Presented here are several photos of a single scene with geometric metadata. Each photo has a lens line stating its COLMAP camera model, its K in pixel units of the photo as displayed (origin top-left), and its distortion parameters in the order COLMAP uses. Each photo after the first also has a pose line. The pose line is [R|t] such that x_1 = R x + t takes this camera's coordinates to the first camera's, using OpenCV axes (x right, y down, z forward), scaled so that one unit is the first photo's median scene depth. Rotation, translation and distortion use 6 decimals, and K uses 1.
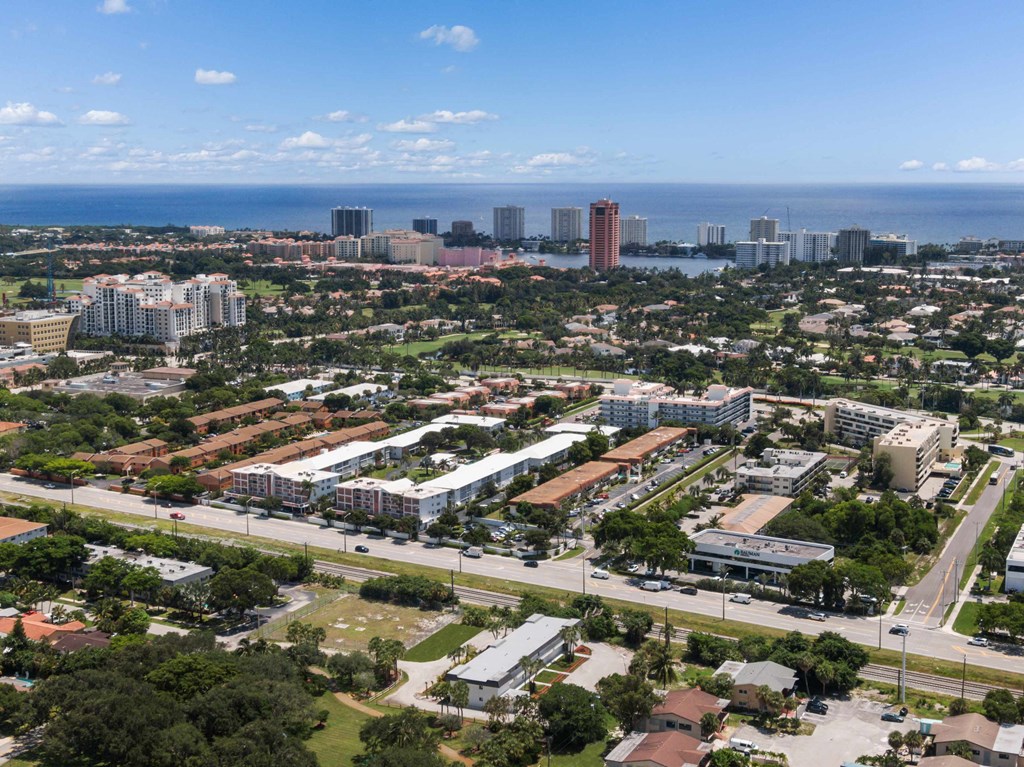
lens RADIAL K [[1384.4, 0, 506.9], [0, 1384.4, 384.8], [0, 0, 1]] dist [-0.011155, 0.000000]
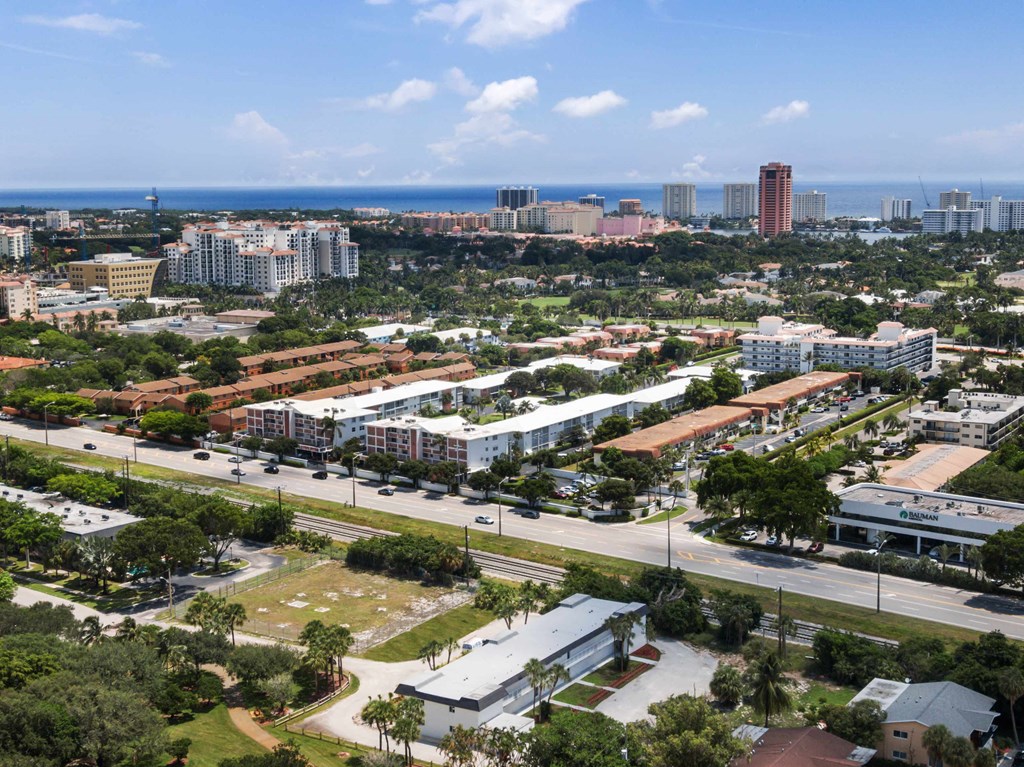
lens RADIAL K [[1384.4, 0, 519.4], [0, 1384.4, 382.6], [0, 0, 1]] dist [-0.011155, 0.000000]
pose [[0.992684, 0.010696, -0.120269, 0.049415], [-0.010544, 0.999943, 0.001900, 0.046578], [0.120282, -0.000618, 0.992740, 0.250782]]
